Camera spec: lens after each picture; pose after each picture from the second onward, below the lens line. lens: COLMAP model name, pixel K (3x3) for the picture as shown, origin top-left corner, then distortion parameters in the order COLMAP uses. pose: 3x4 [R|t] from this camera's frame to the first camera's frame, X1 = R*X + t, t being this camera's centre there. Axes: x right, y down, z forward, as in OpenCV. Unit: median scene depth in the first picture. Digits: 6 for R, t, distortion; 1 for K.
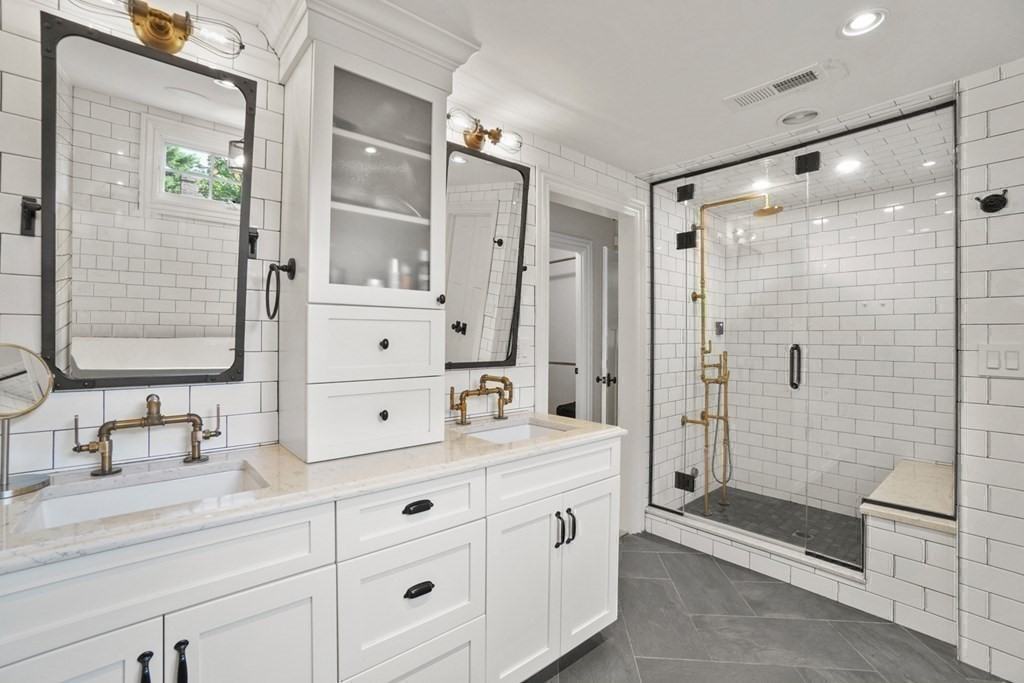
lens RADIAL K [[455.0, 0, 501.3], [0, 455.0, 333.4], [0, 0, 1]] dist [-0.064596, 0.024237]
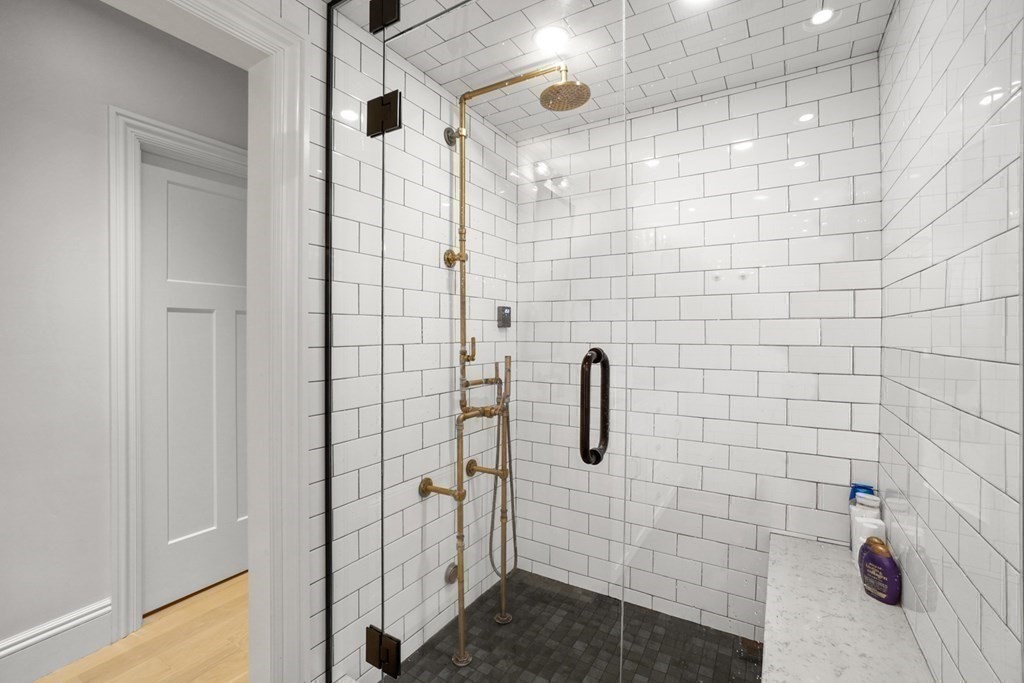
lens RADIAL K [[455.0, 0, 501.3], [0, 455.0, 333.4], [0, 0, 1]] dist [-0.064596, 0.024237]
pose [[0.953874, -0.003145, 0.300190, 0.326205], [0.000426, 0.999958, 0.009123, 0.005364], [-0.300206, -0.008575, 0.953836, 0.454013]]
